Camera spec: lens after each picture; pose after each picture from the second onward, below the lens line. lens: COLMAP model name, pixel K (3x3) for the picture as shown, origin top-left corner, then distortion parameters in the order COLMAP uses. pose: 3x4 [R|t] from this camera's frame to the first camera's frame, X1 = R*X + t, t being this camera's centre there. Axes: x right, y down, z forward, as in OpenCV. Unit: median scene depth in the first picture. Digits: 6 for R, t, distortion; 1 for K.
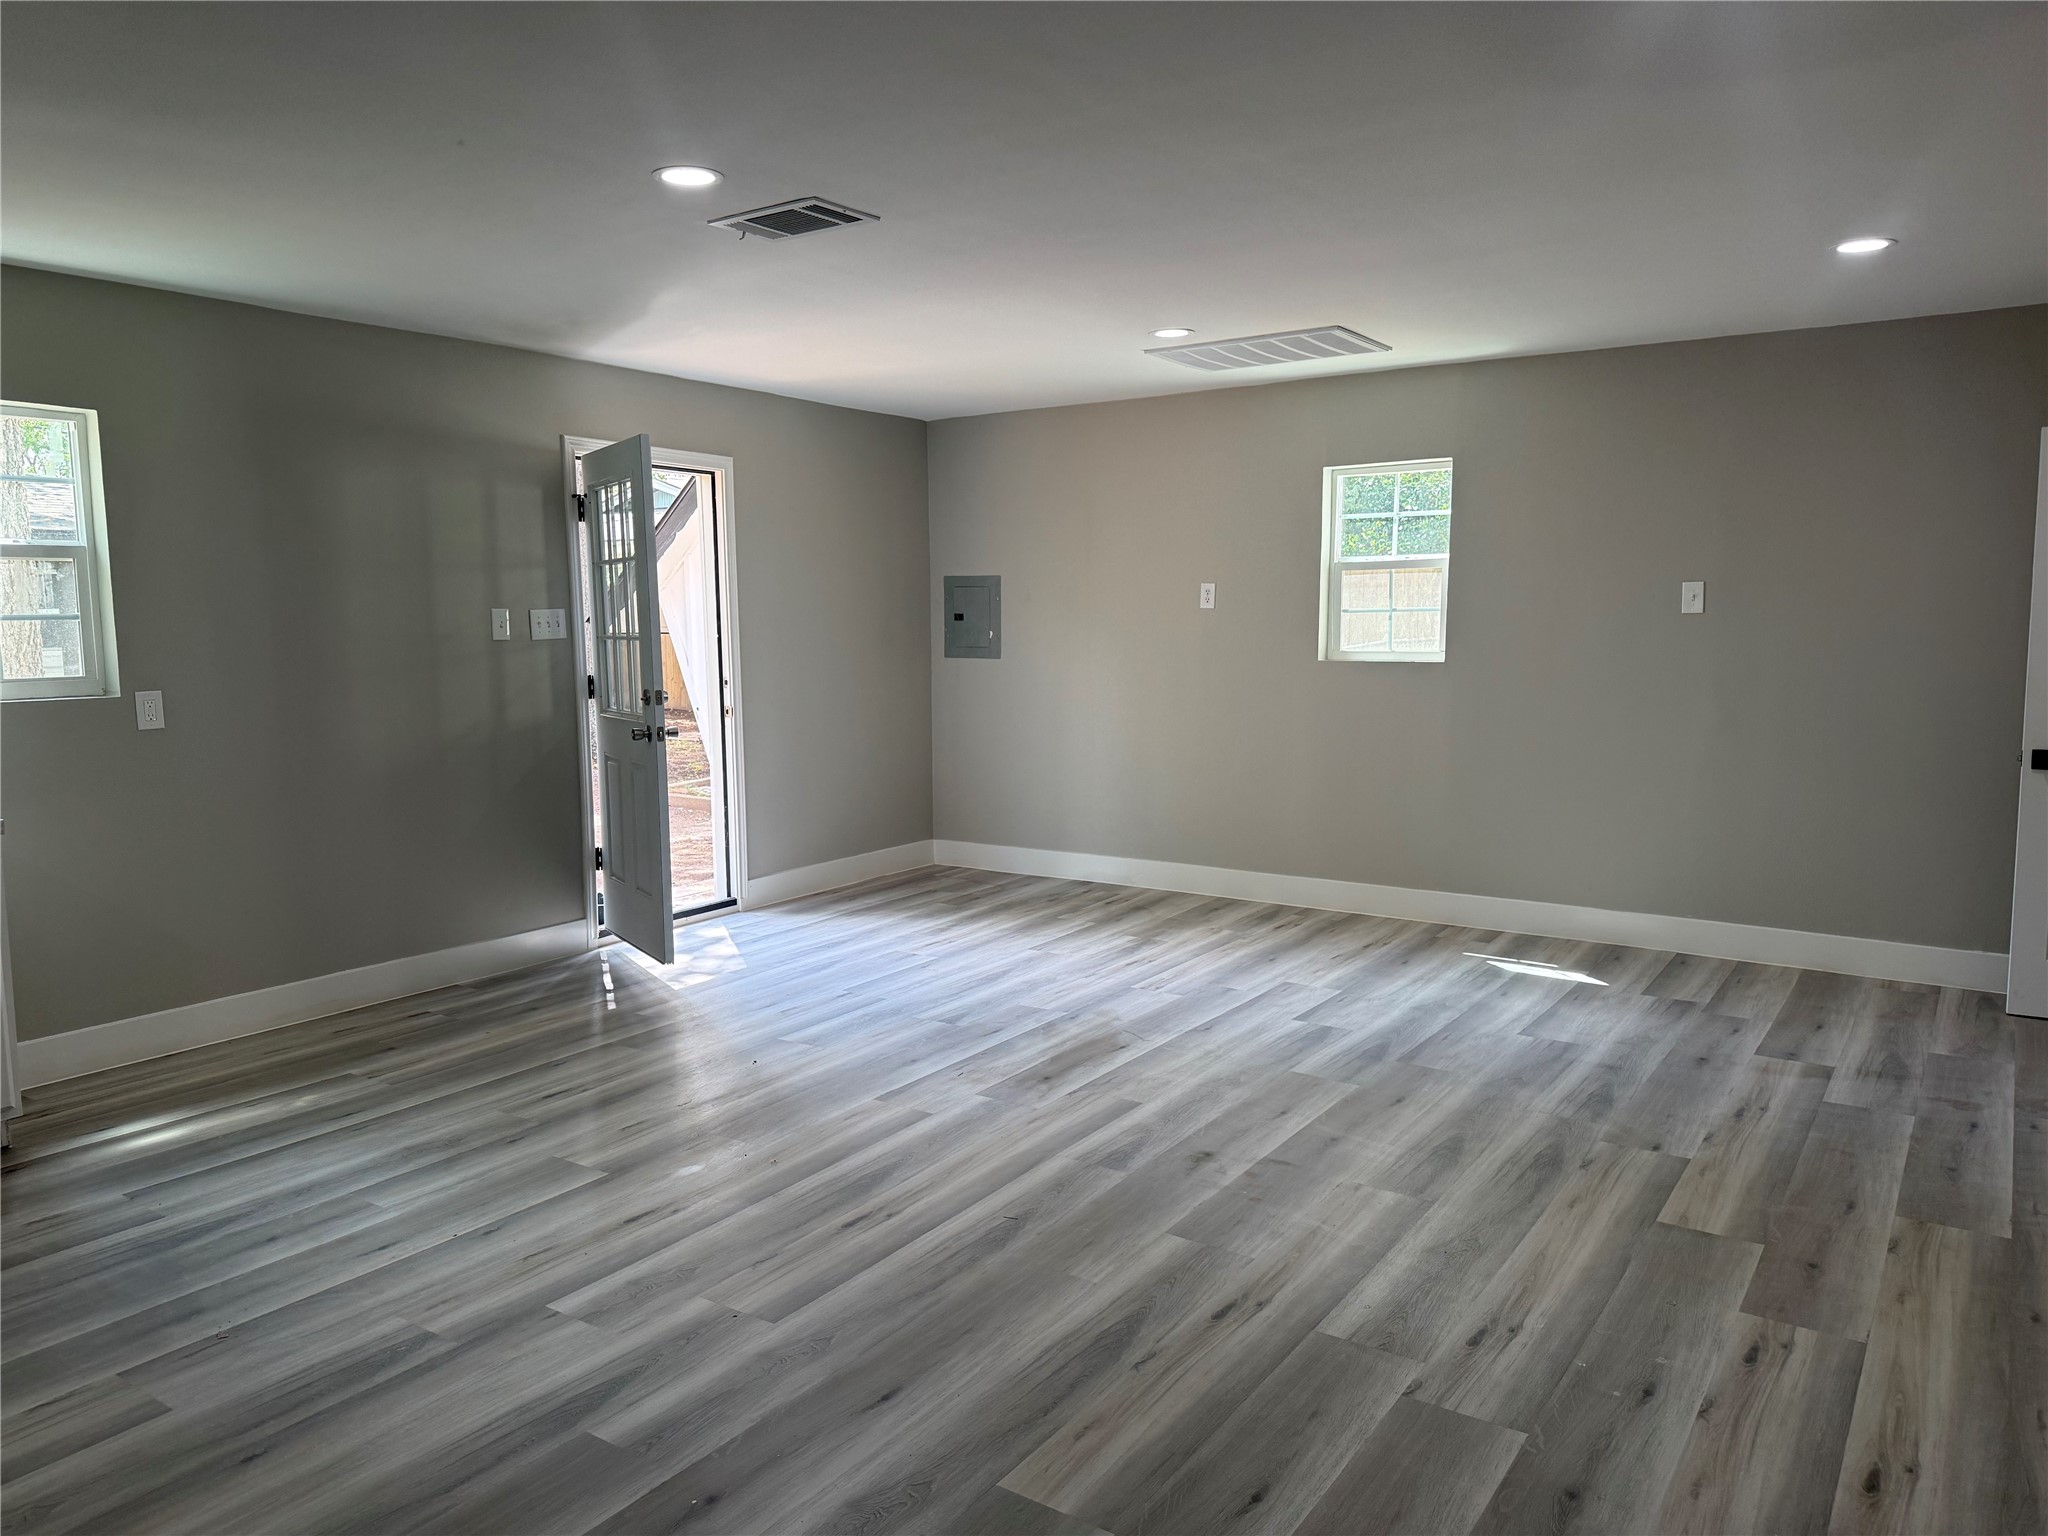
lens RADIAL K [[1434.7, 0, 1024.0], [0, 1434.7, 768.0], [0, 0, 1]] dist [0.105652, -0.130555]
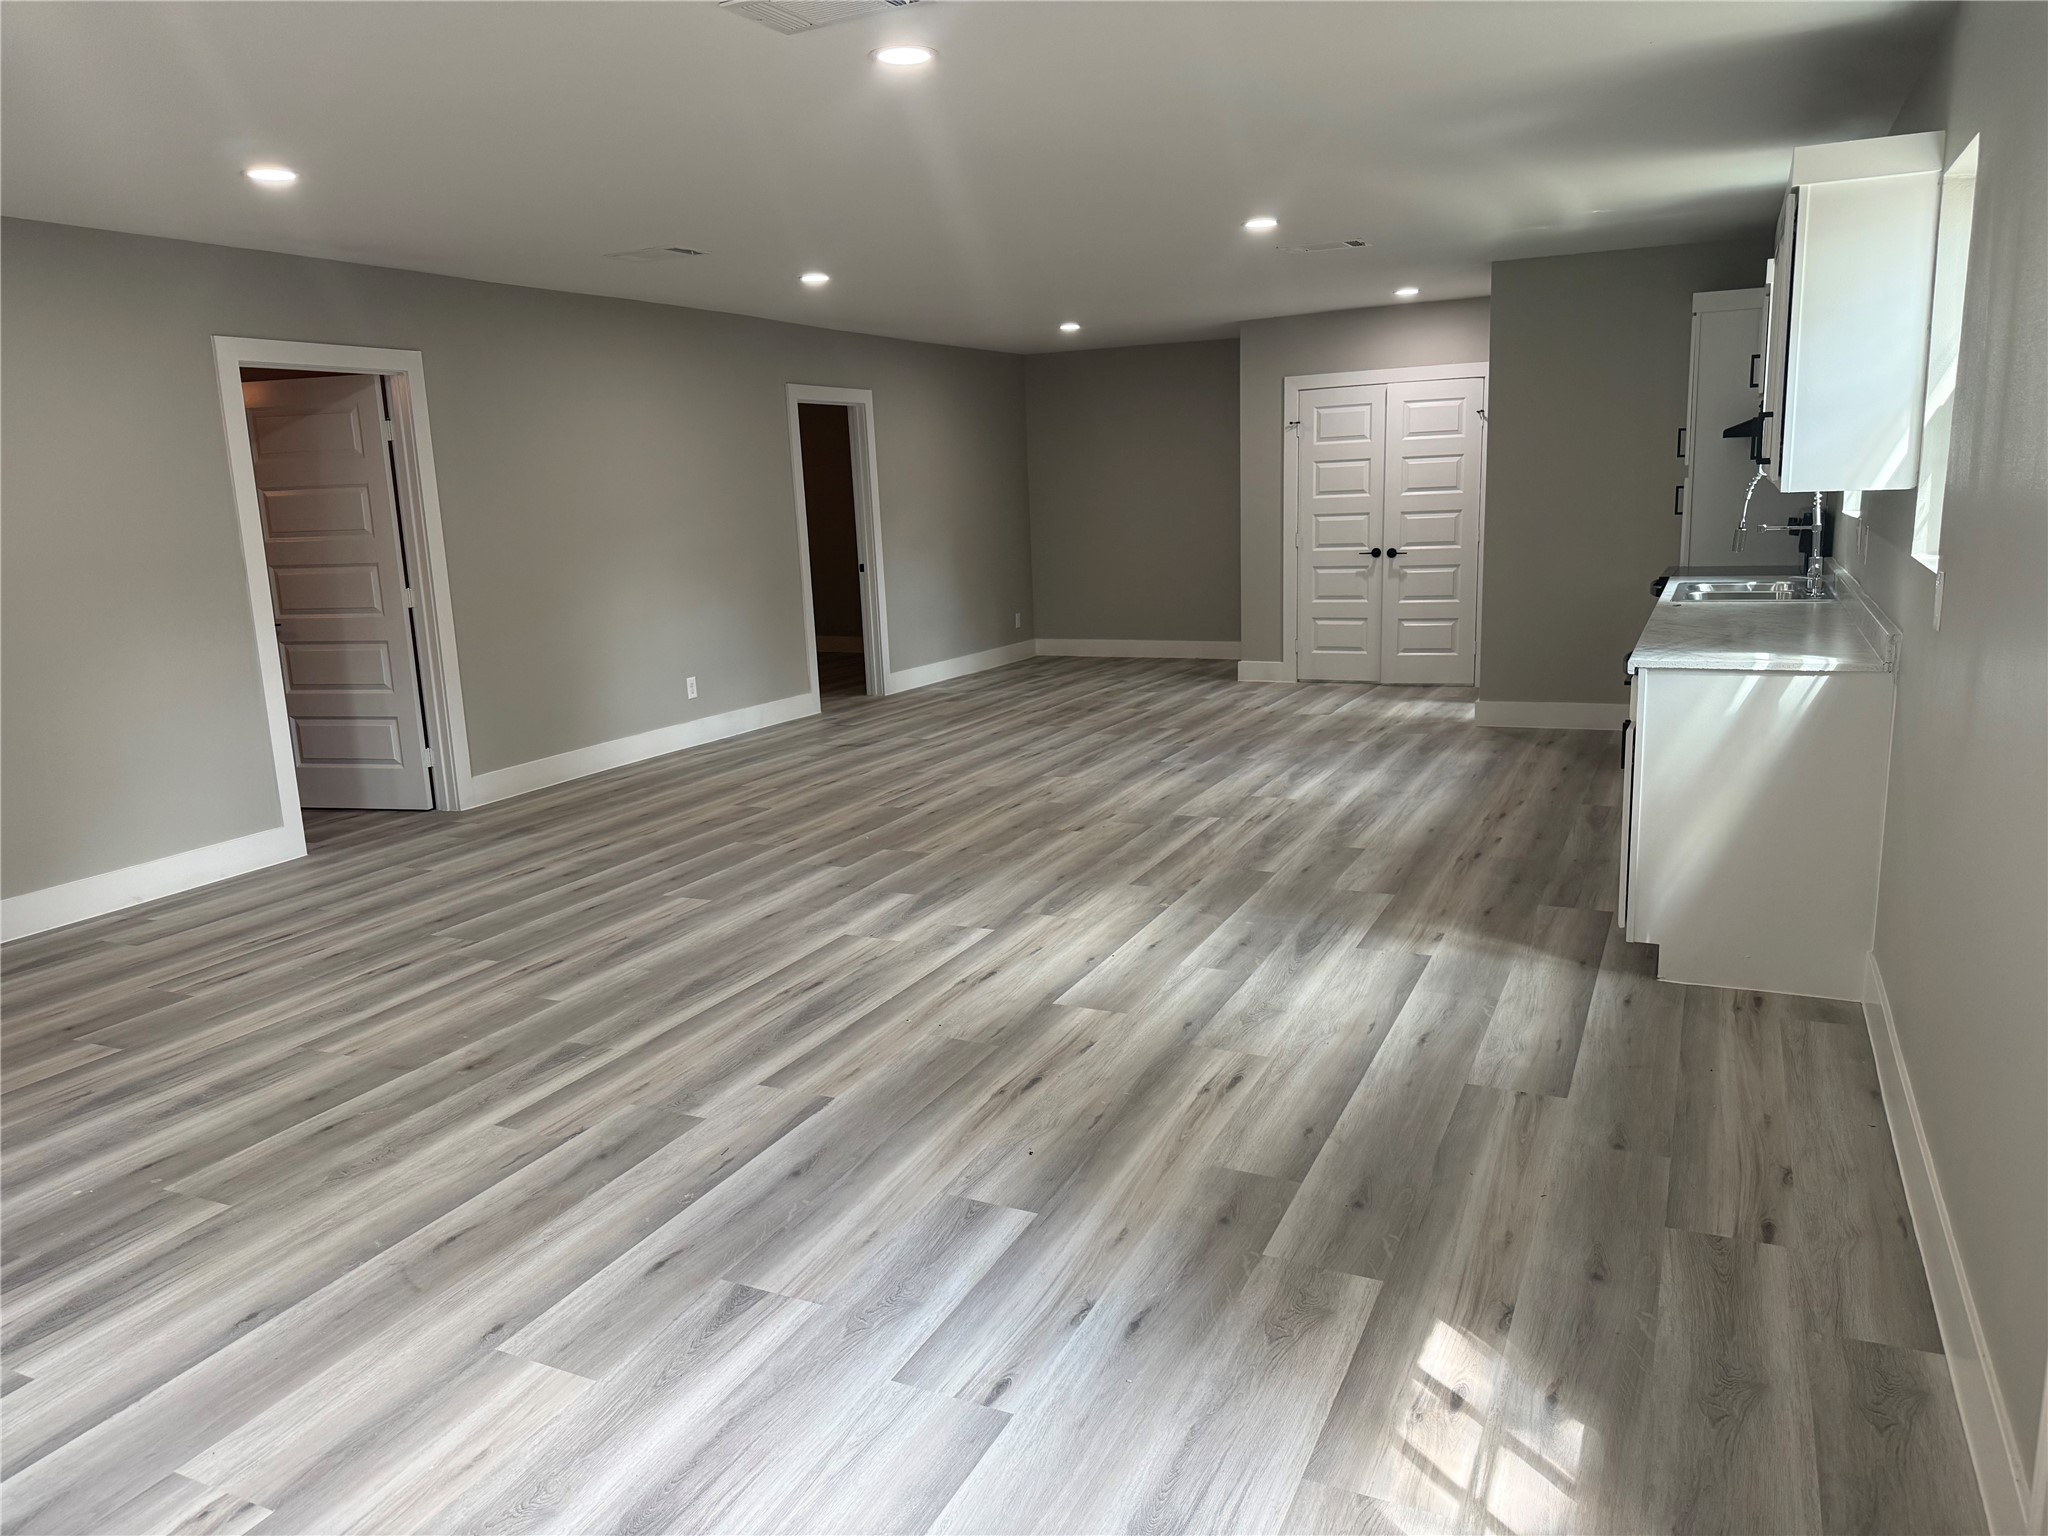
lens RADIAL K [[1434.7, 0, 1024.0], [0, 1434.7, 768.0], [0, 0, 1]] dist [0.105652, -0.130555]
pose [[-0.987412, 0.073687, -0.139954, -0.118991], [0.027572, 0.951490, 0.306441, -0.215431], [0.155745, 0.298725, -0.941545, 1.886007]]
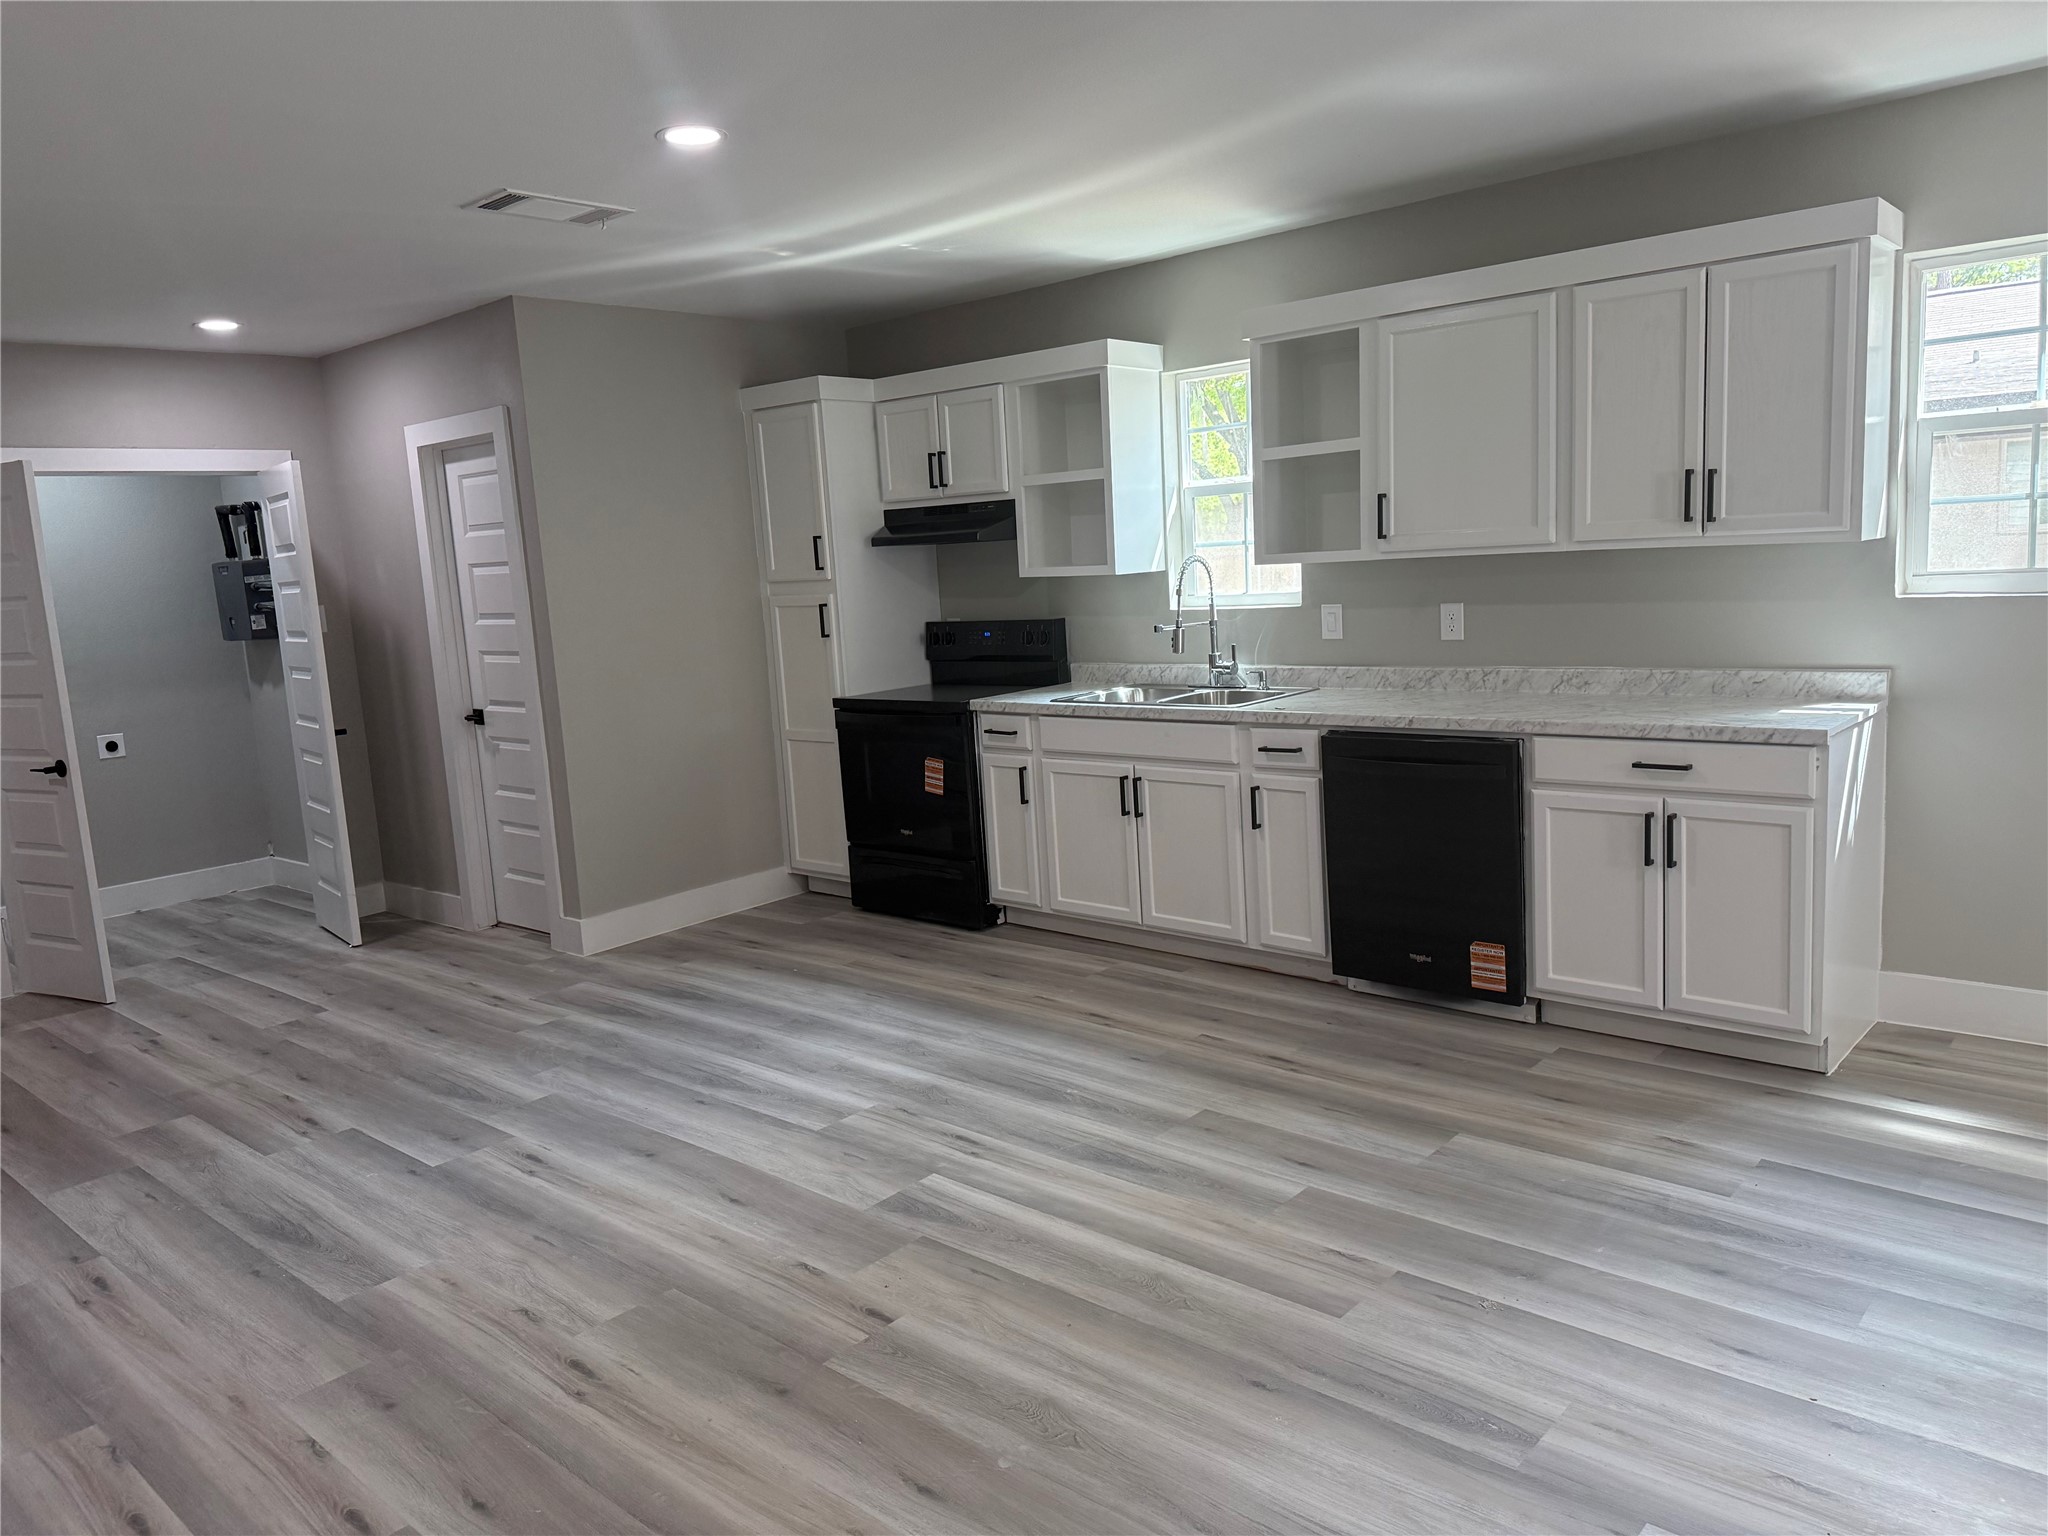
lens RADIAL K [[1427.7, 0, 1024.2], [0, 1427.7, 756.8], [0, 0, 1]] dist [0.097935, -0.143654]
pose [[-0.126296, 0.156070, -0.979638, 0.253917], [-0.052409, 0.985117, 0.163700, -0.067806], [0.990607, 0.072017, -0.116237, 0.592983]]
